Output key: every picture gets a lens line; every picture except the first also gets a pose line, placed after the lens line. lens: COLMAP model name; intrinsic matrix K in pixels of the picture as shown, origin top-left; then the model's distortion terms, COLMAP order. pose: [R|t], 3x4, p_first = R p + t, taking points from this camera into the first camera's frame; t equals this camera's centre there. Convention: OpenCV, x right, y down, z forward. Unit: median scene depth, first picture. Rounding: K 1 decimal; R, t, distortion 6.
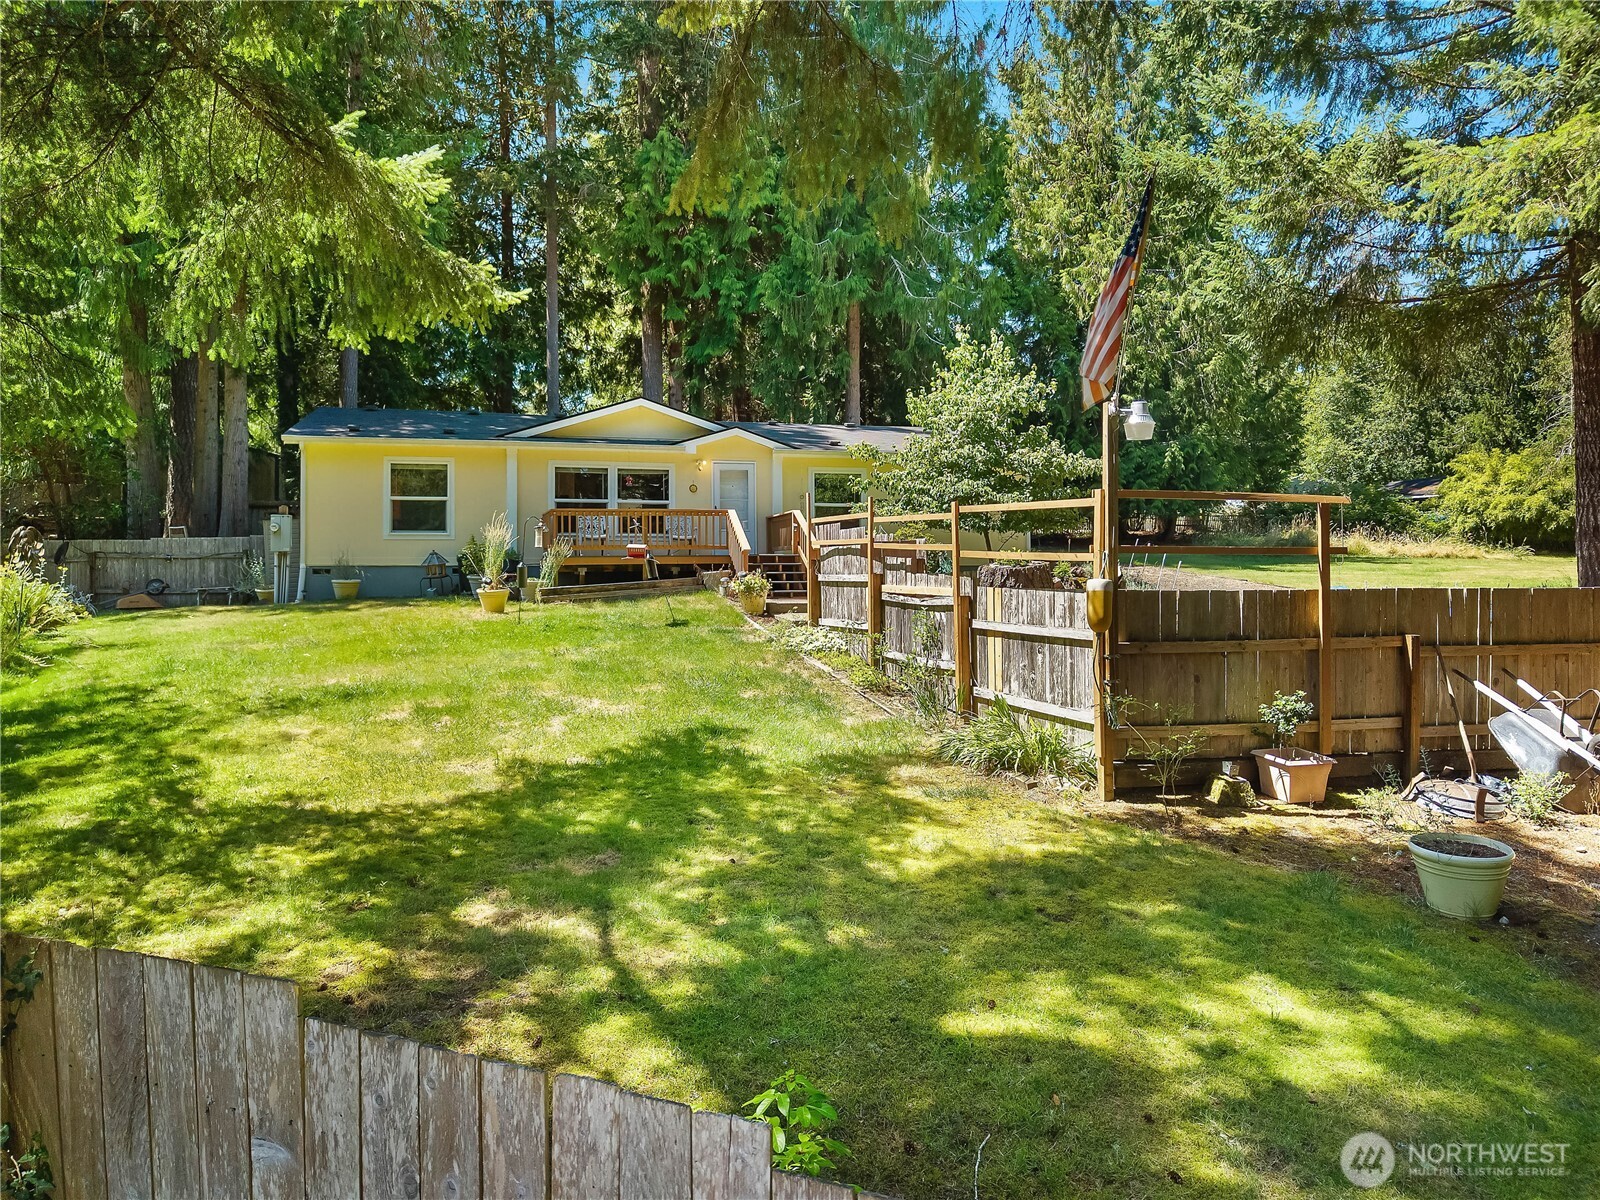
lens RADIAL K [[1121.8, 0, 800.0], [0, 1121.8, 600.0], [0, 0, 1]] dist [0.004046, 0.000633]
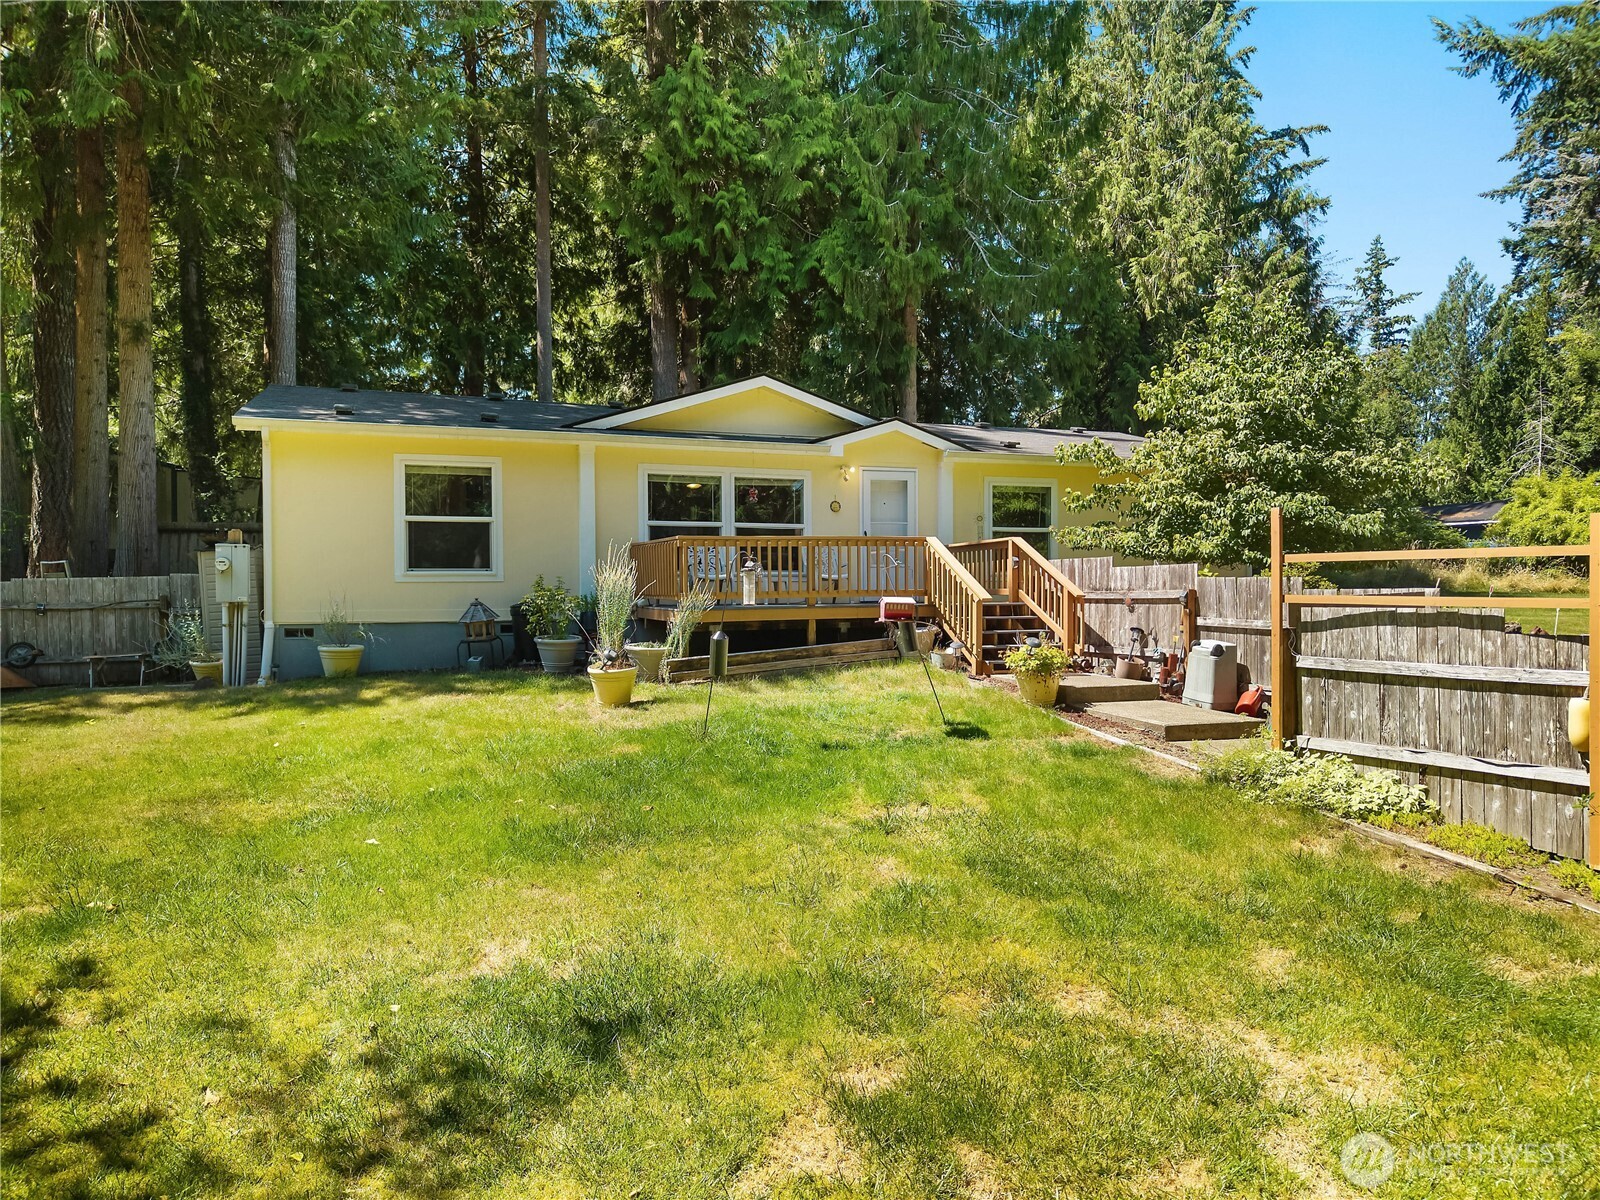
lens RADIAL K [[1101.9, 0, 801.5], [0, 1101.9, 637.7], [0, 0, 1]] dist [0.005737, 0.000896]
pose [[0.994576, -0.006427, 0.103813, -0.192849], [0.005076, 0.999899, 0.013275, -0.027360], [-0.103888, -0.012676, 0.994508, 0.322407]]
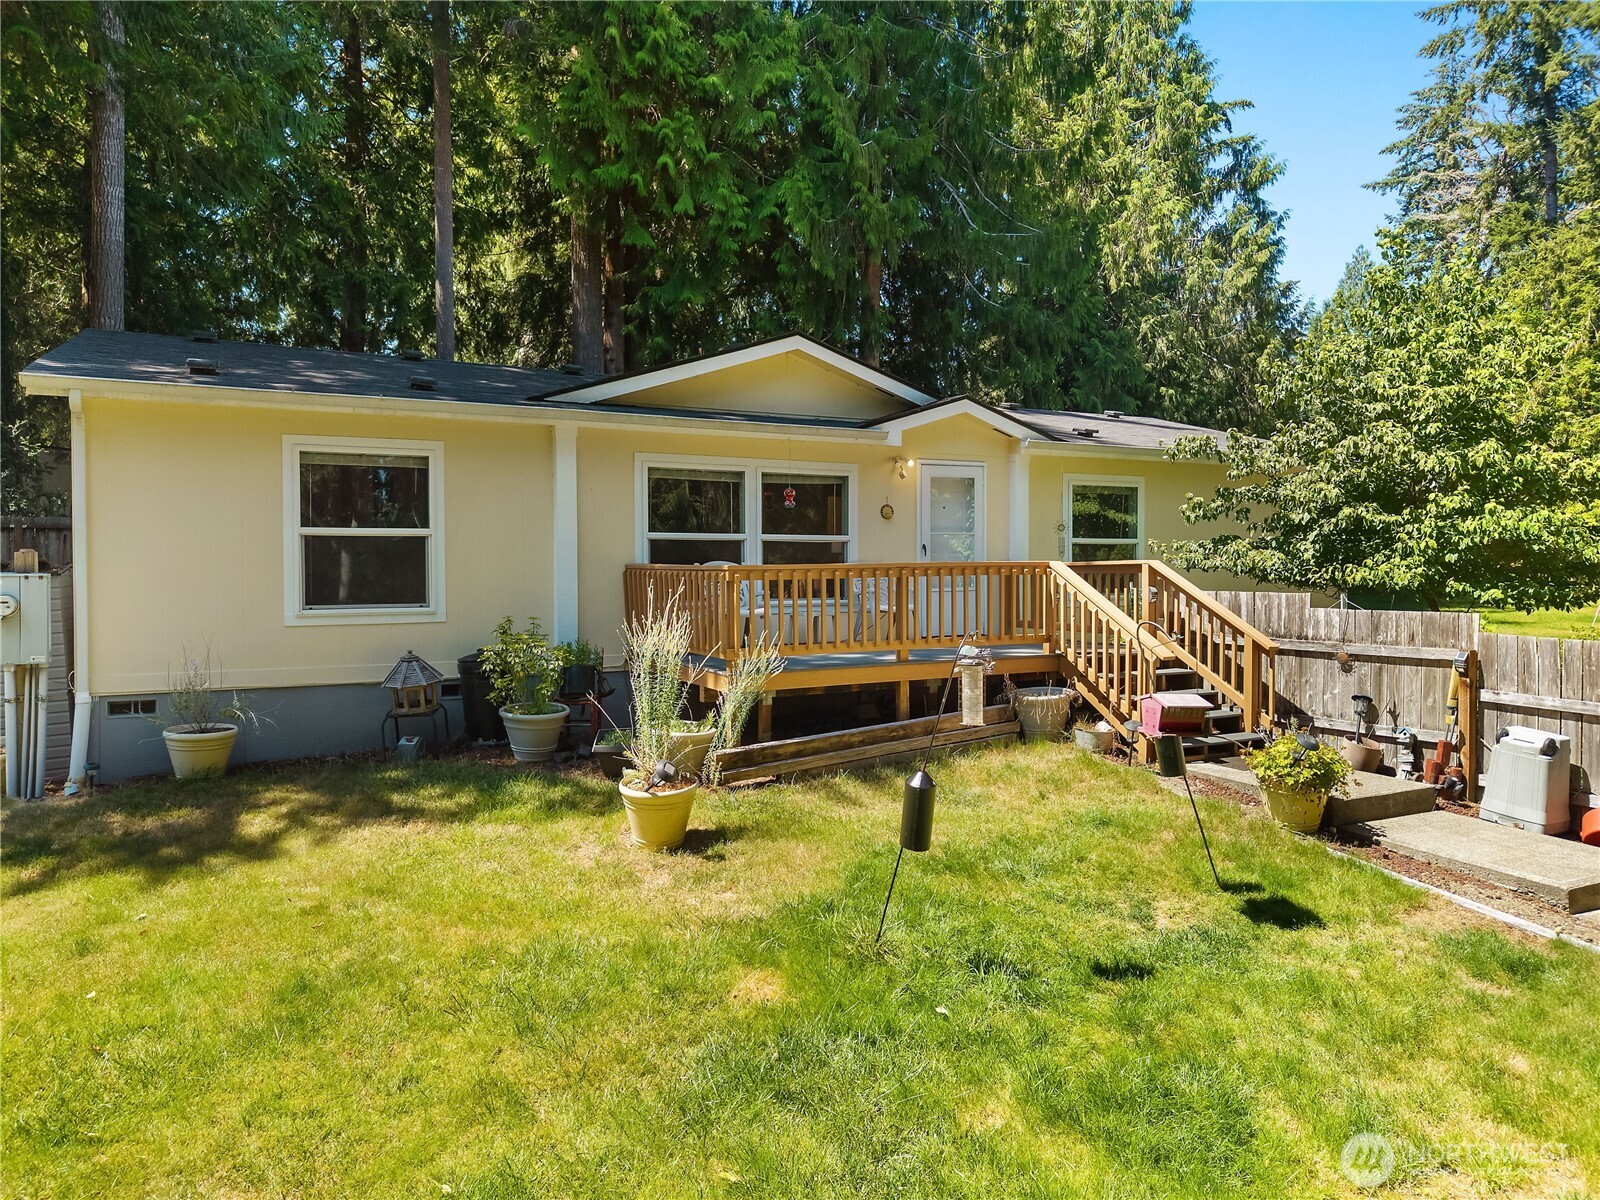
lens RADIAL K [[1111.9, 0, 798.5], [0, 1111.9, 615.7], [0, 0, 1]] dist [0.001036, 0.001988]
pose [[0.975925, -0.007161, 0.217990, -0.256037], [0.003648, 0.999857, 0.016517, -0.060789], [-0.218077, -0.015324, 0.975811, 0.507306]]
